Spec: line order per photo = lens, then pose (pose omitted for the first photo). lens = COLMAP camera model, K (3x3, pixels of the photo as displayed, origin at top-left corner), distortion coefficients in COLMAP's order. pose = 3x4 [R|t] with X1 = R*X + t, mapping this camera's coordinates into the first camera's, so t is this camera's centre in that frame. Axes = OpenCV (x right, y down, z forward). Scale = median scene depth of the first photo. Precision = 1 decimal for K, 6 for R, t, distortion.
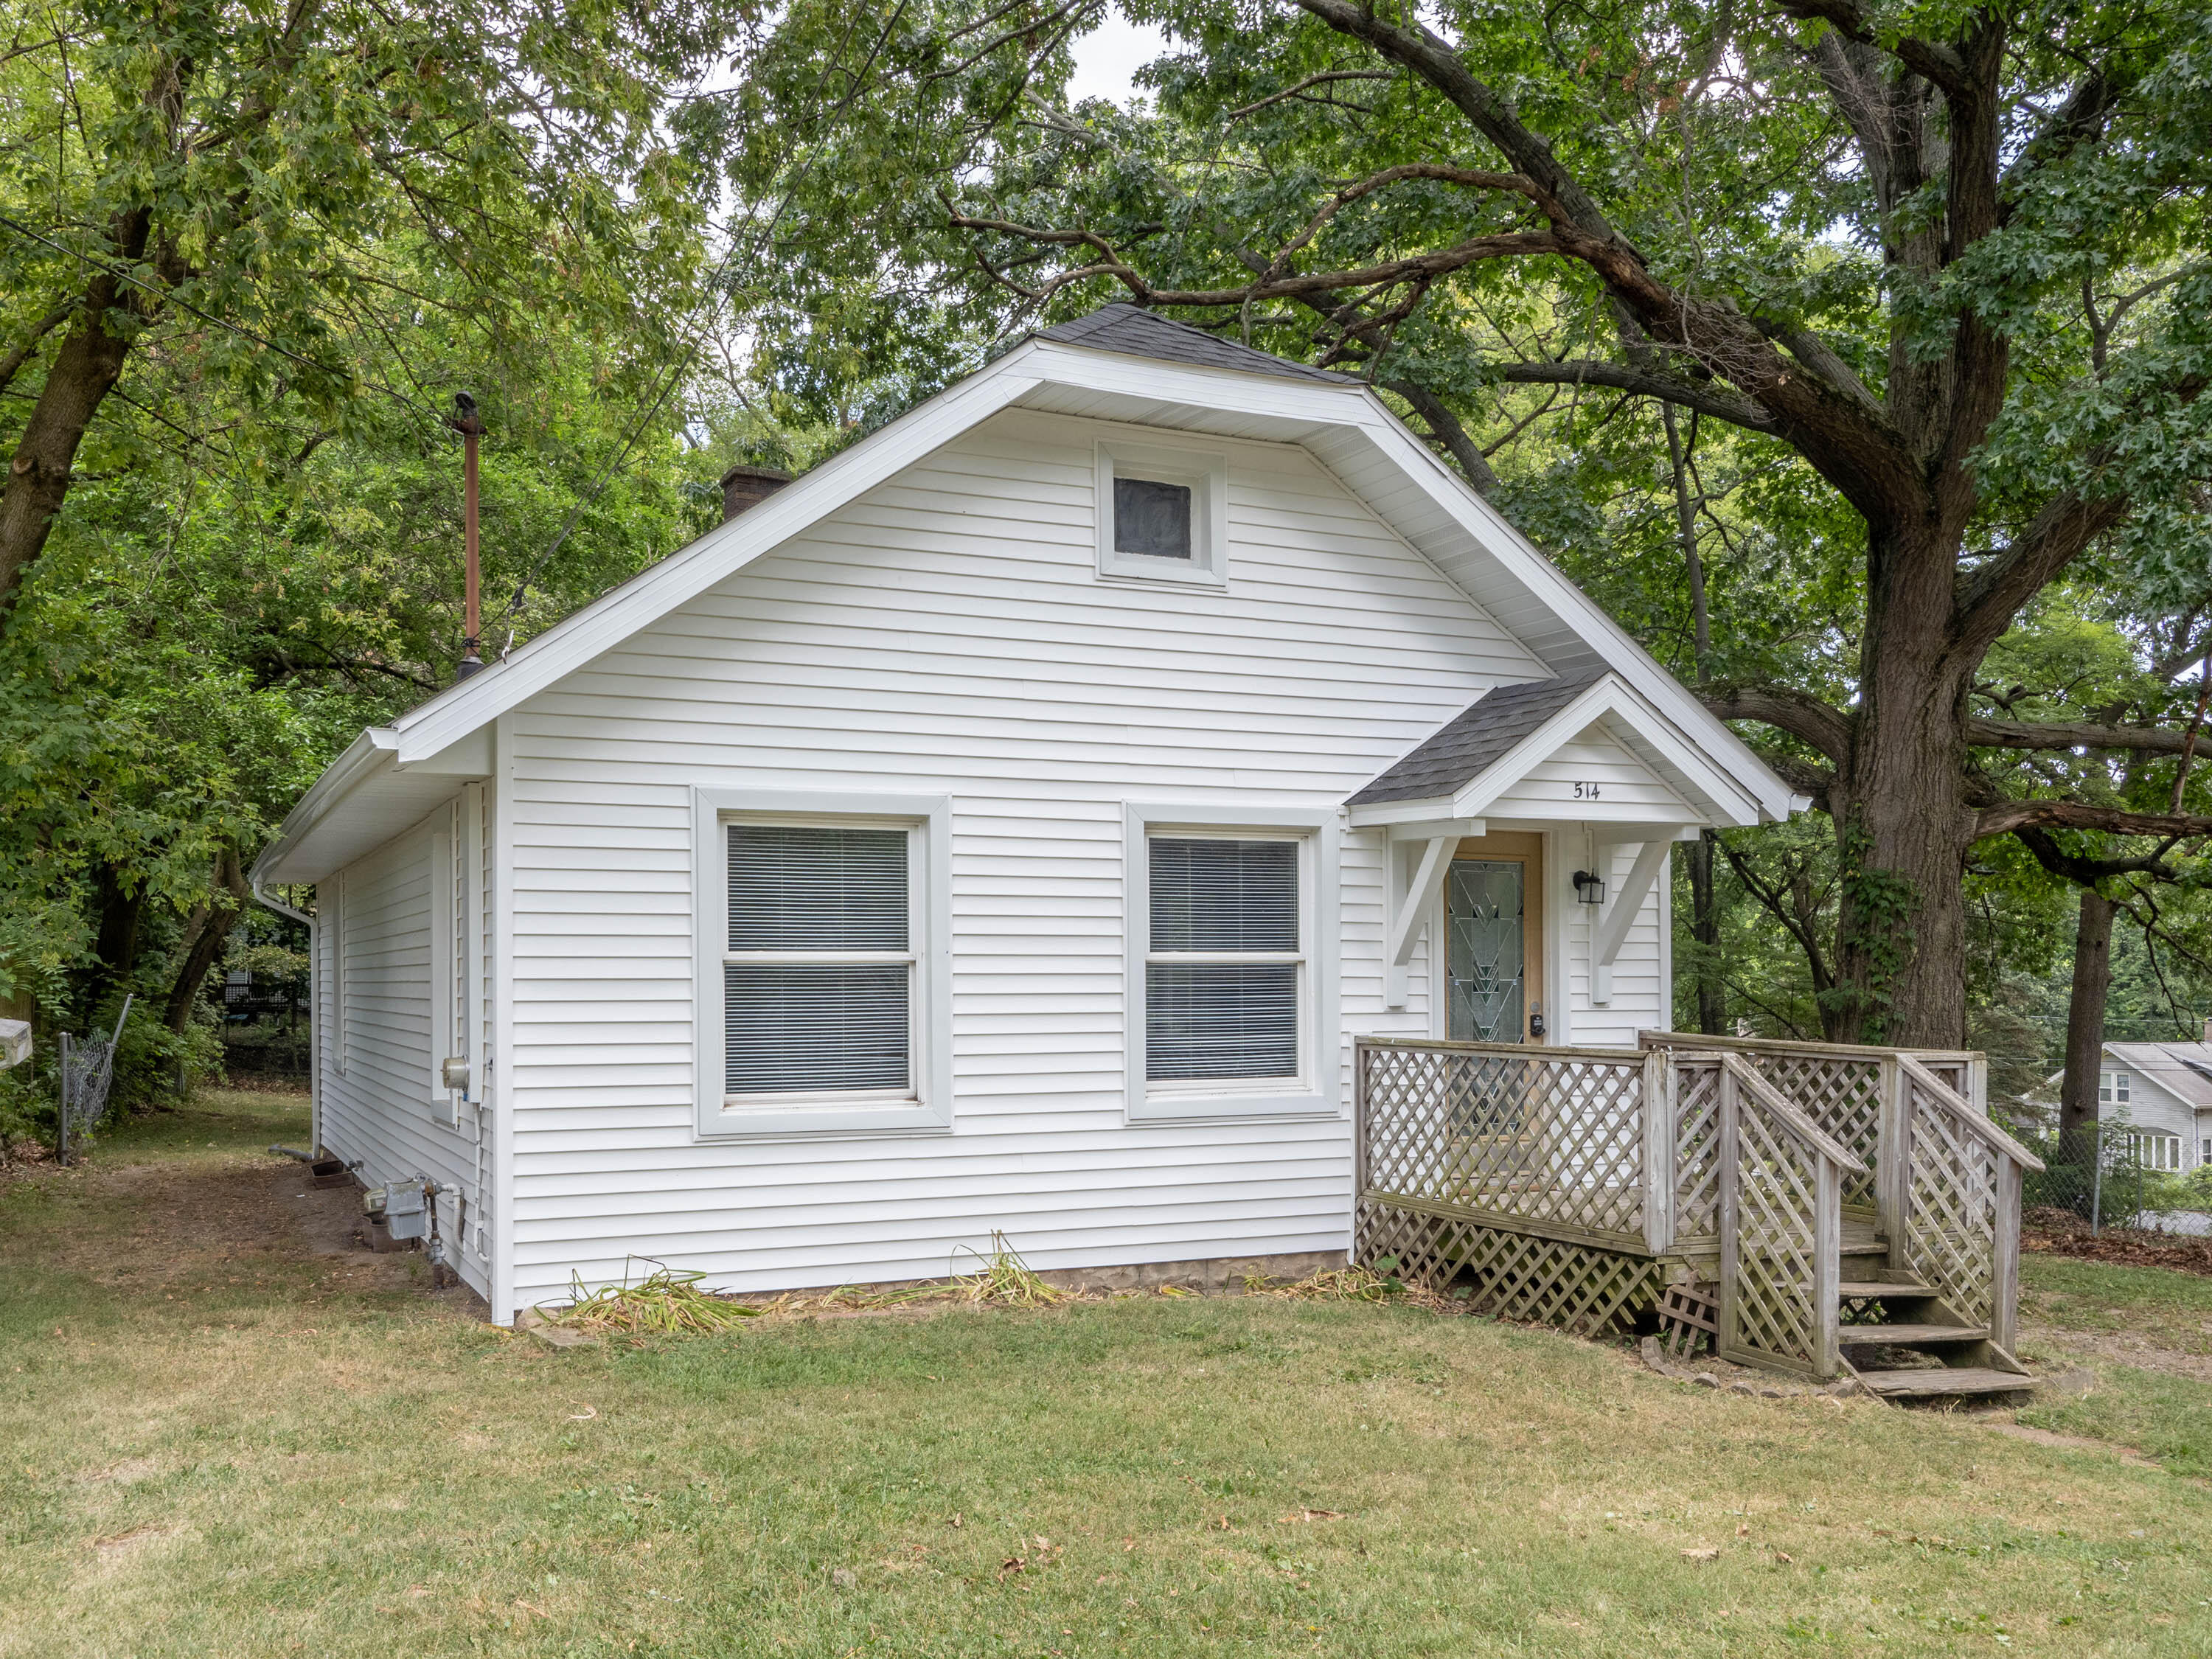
lens RADIAL K [[1945.4, 0, 1106.0], [0, 1945.4, 829.5], [0, 0, 1]] dist [-0.000956, 0.002533]
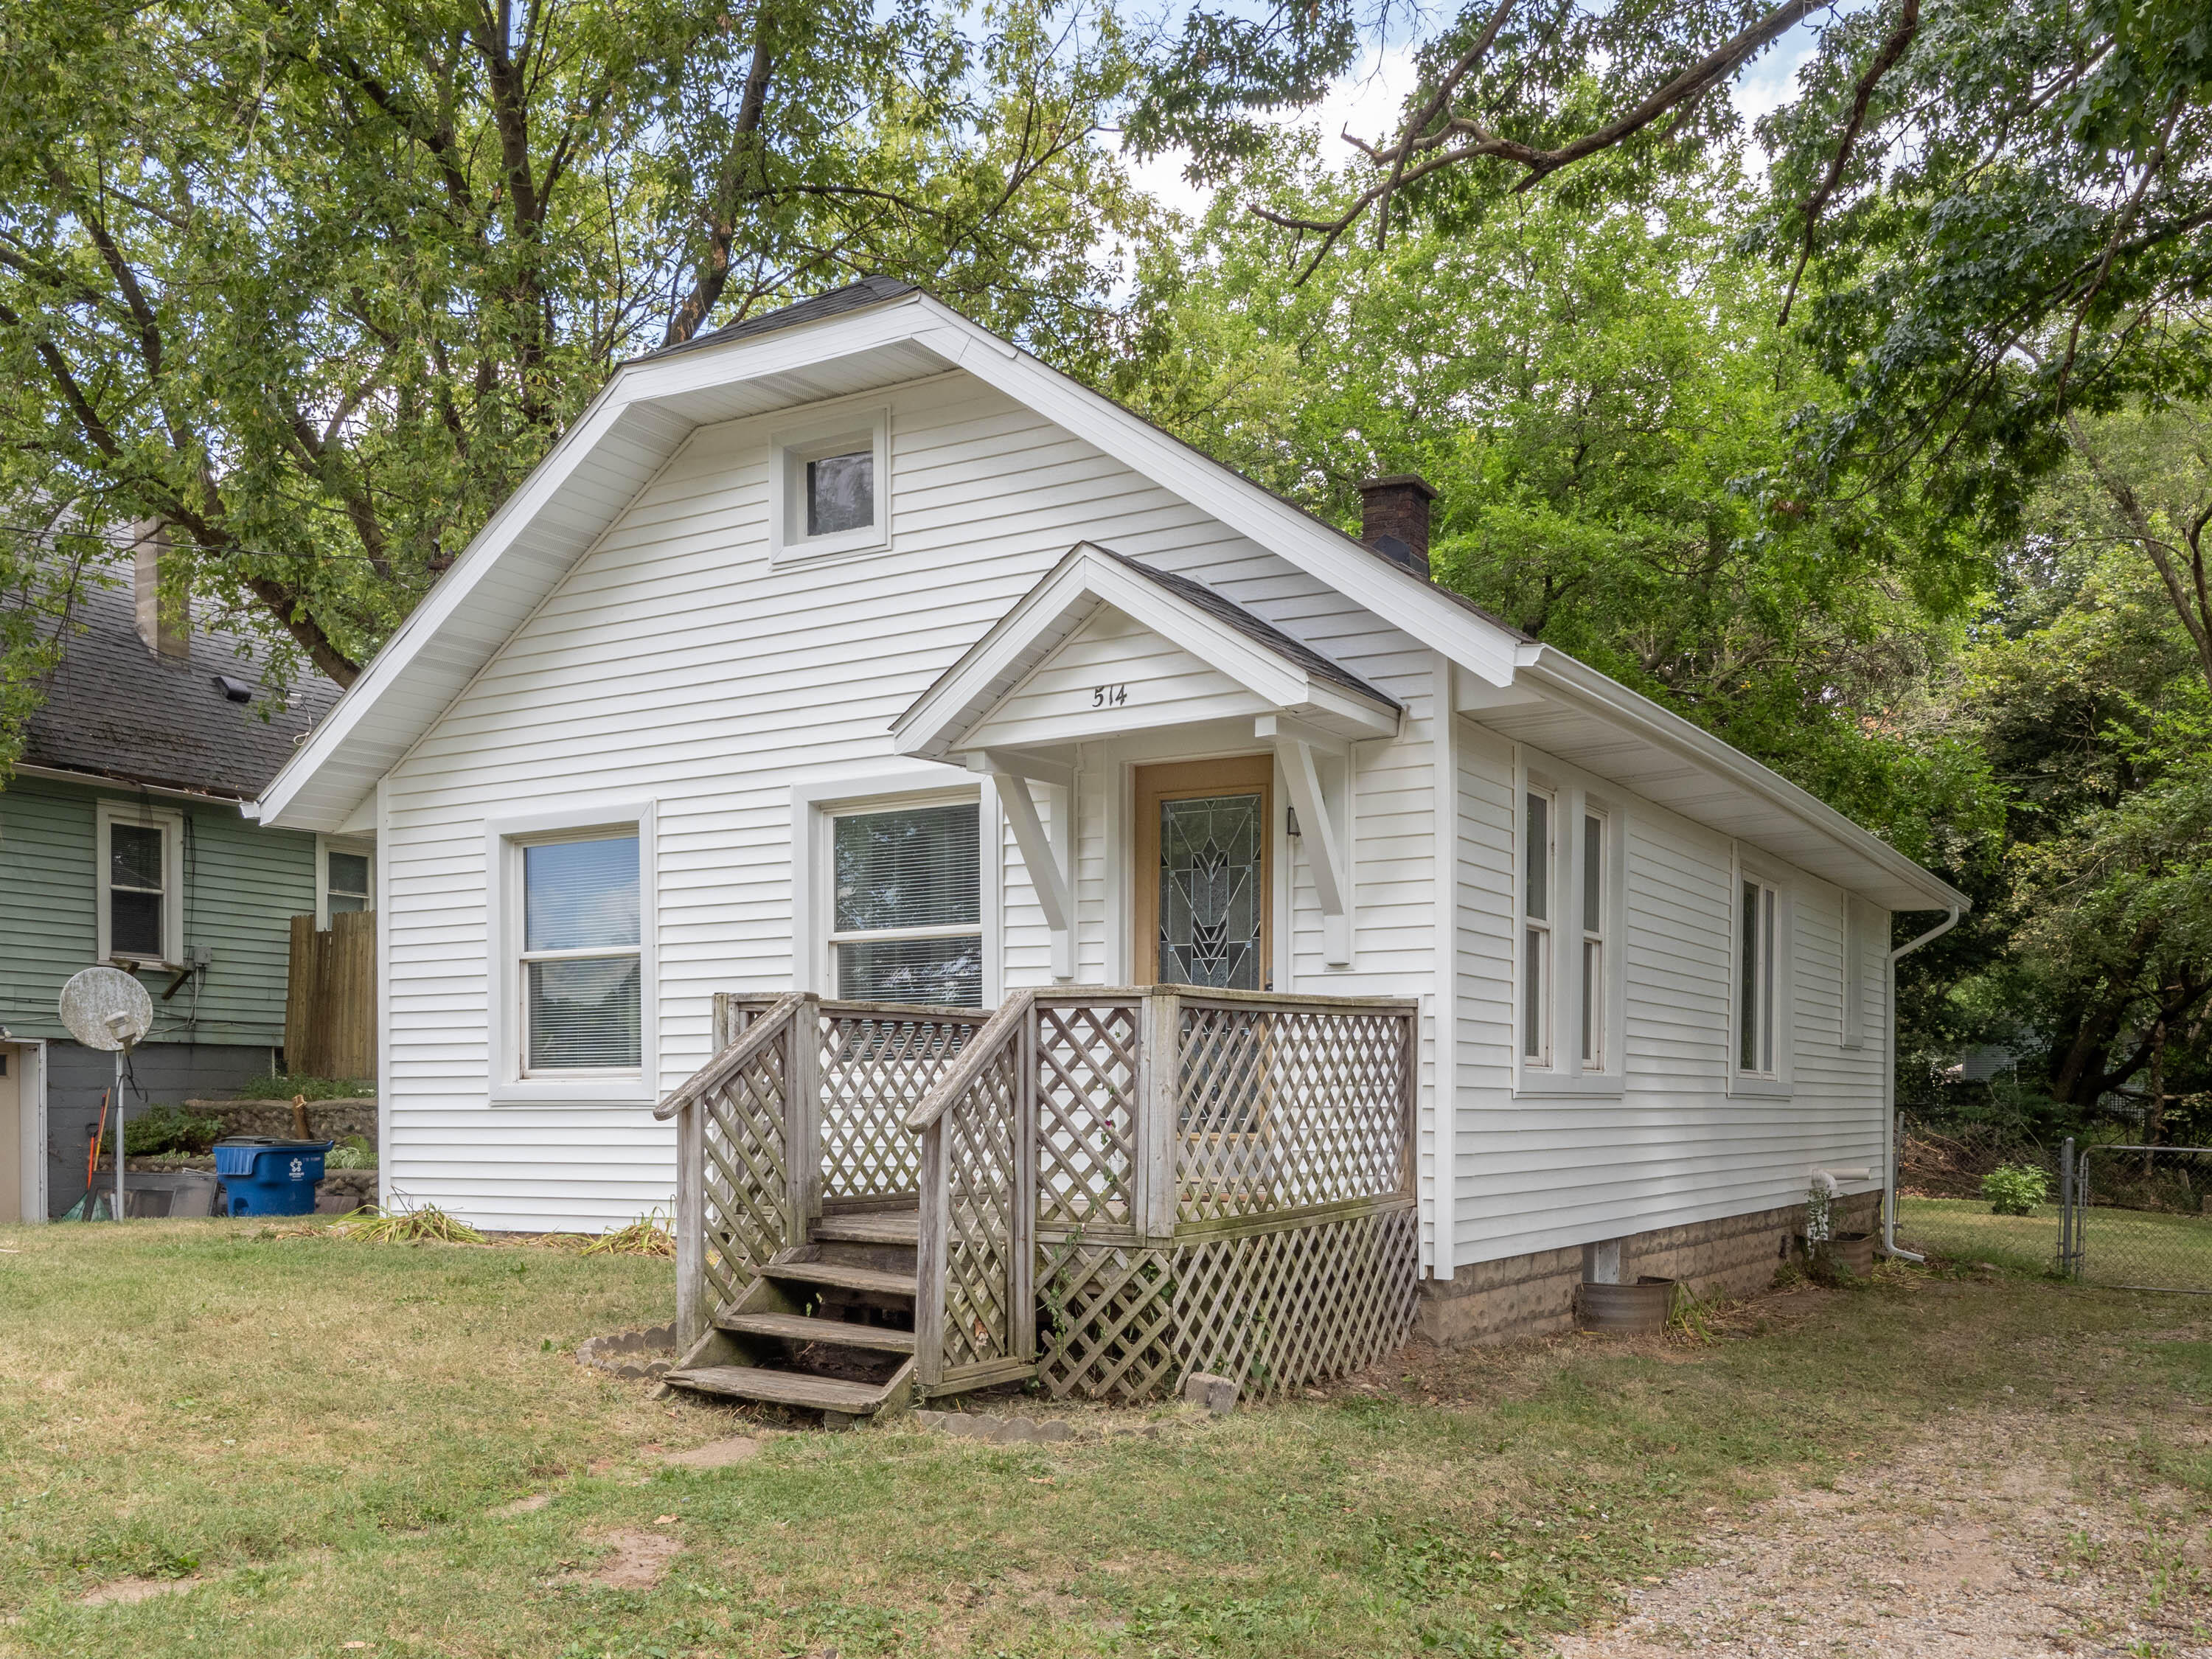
lens RADIAL K [[2044.5, 0, 1106.6], [0, 2044.5, 999.4], [0, 0, 1]] dist [0.009538, 0.004944]
pose [[0.572507, -0.043754, -0.818732, 1.008073], [0.067518, 0.997699, -0.006105, 0.119464], [0.817115, -0.051785, 0.574144, 0.542776]]
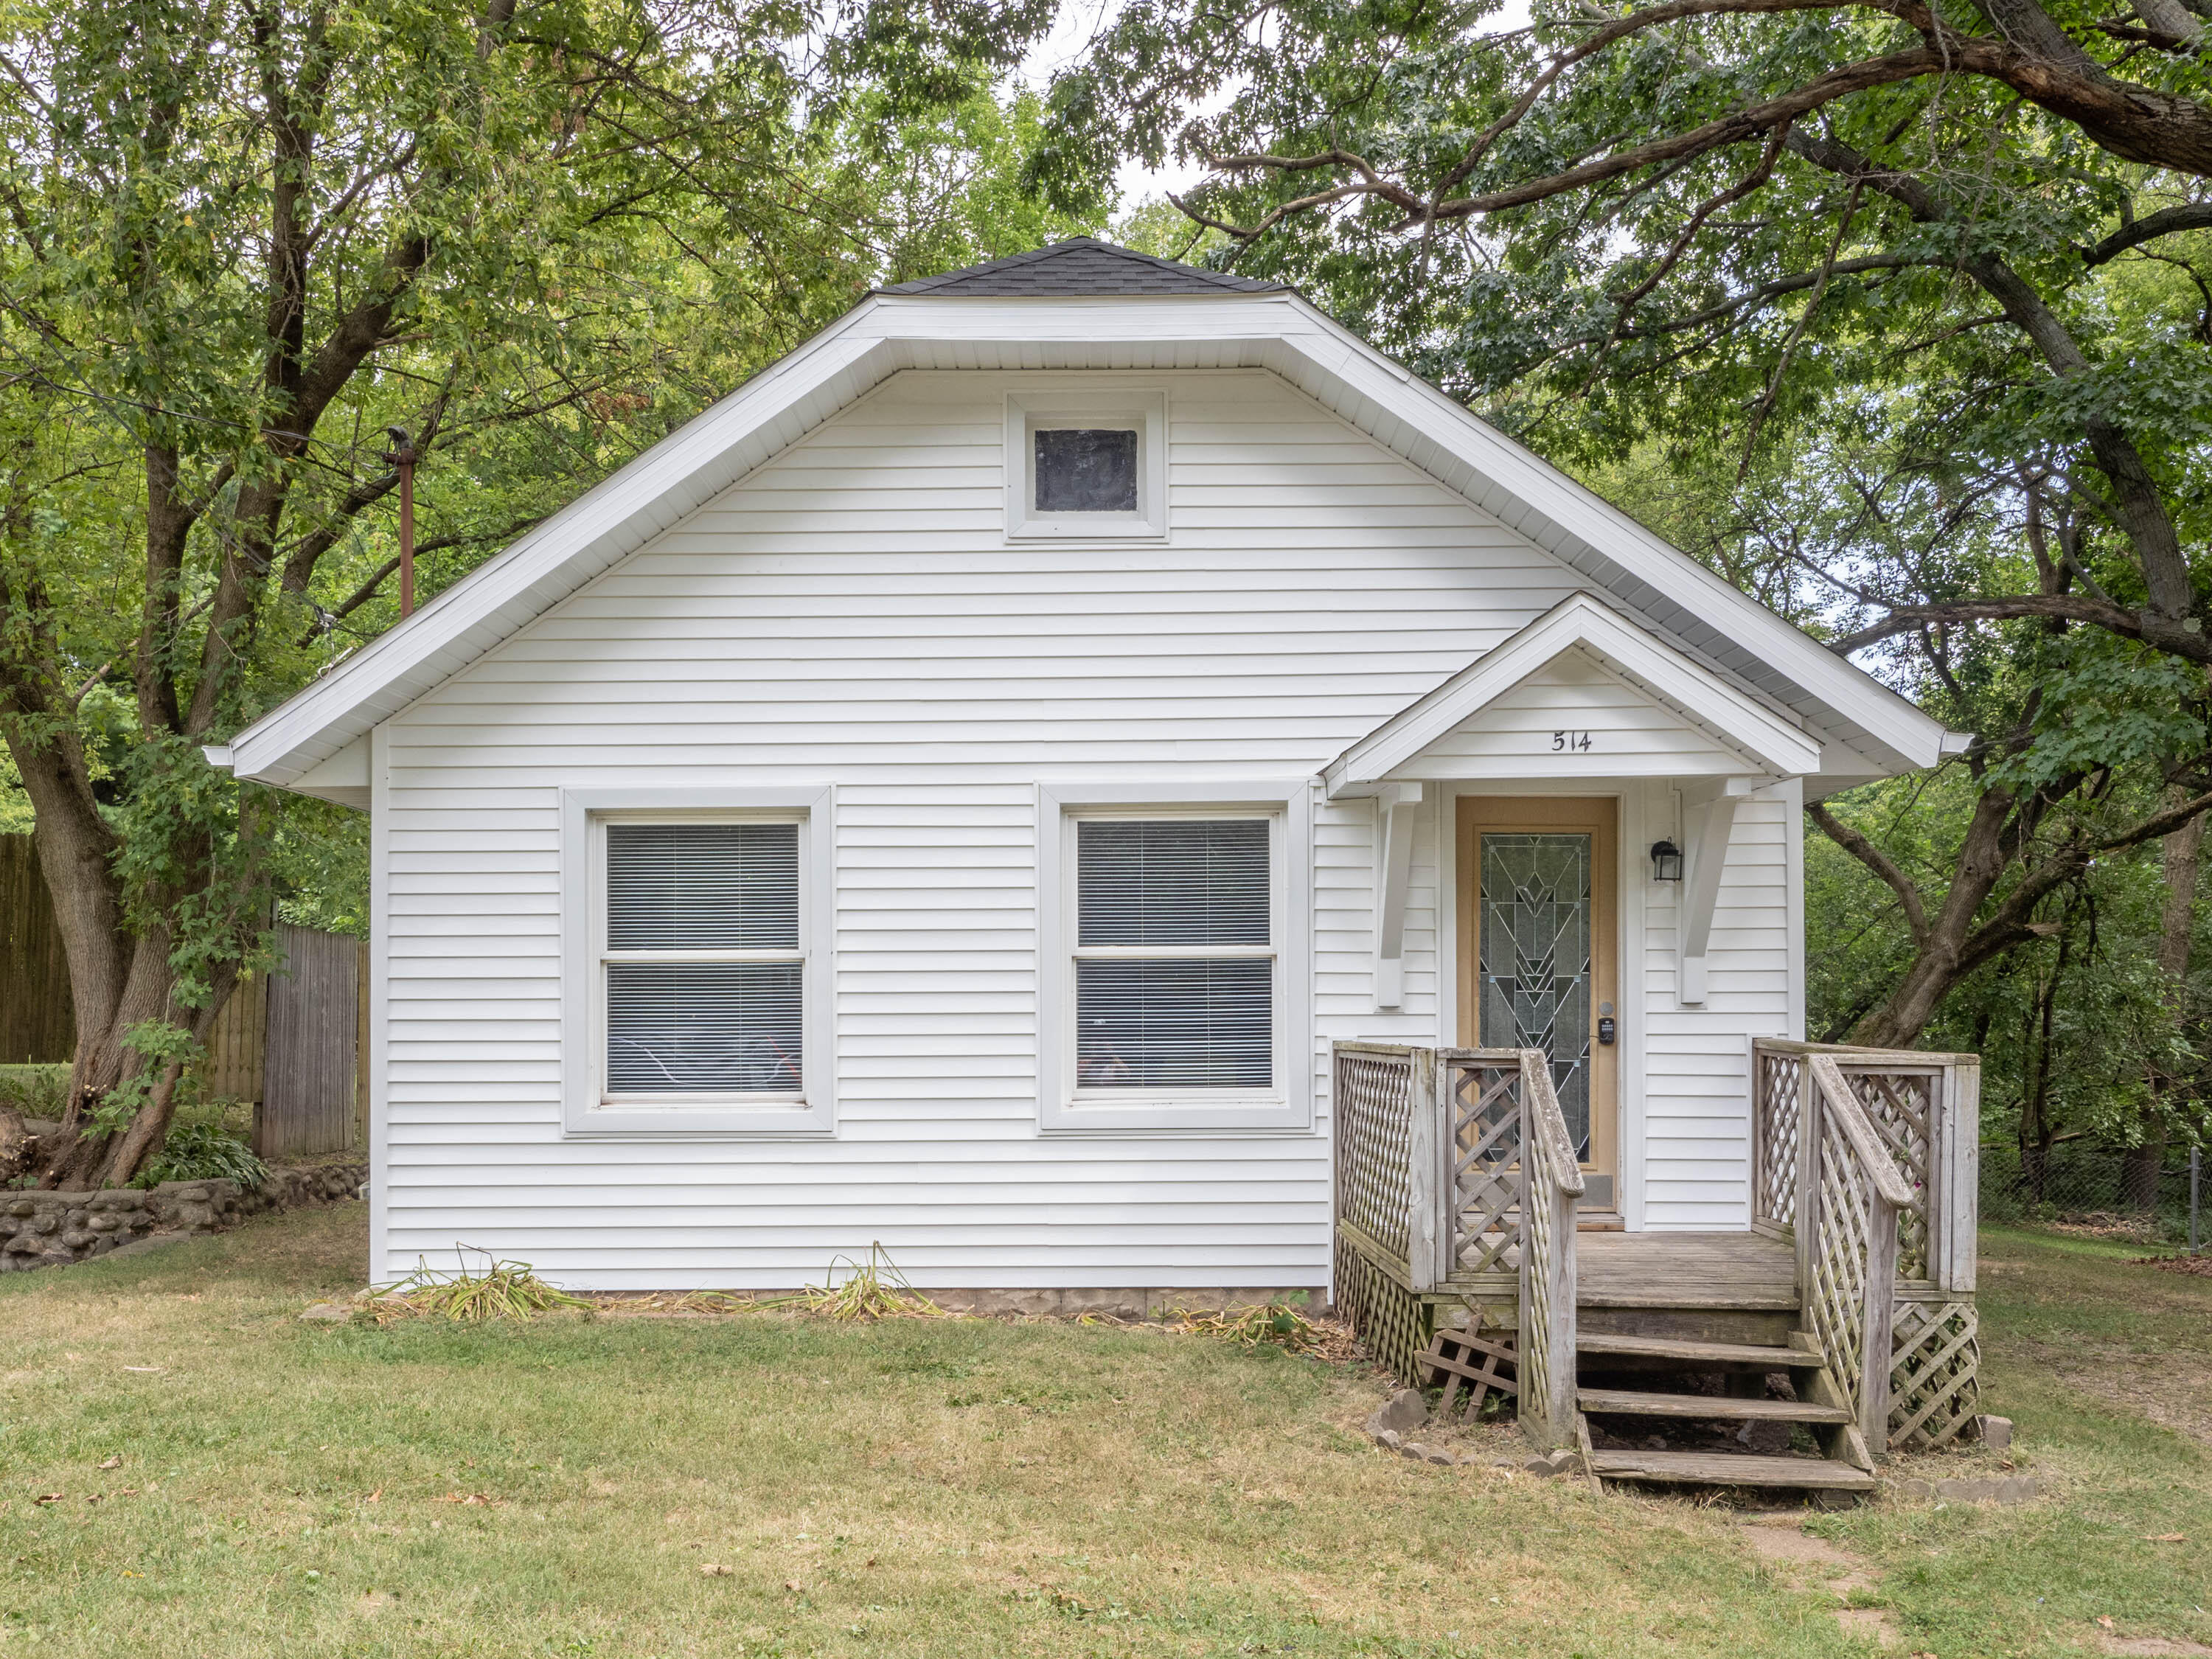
lens RADIAL K [[2157.7, 0, 1101.6], [0, 2157.7, 853.6], [0, 0, 1]] dist [0.003071, -0.001116]
pose [[0.904778, -0.037522, -0.424227, 0.486874], [0.036667, 0.999276, -0.010183, 0.031717], [0.424302, -0.006341, 0.905498, 0.096537]]
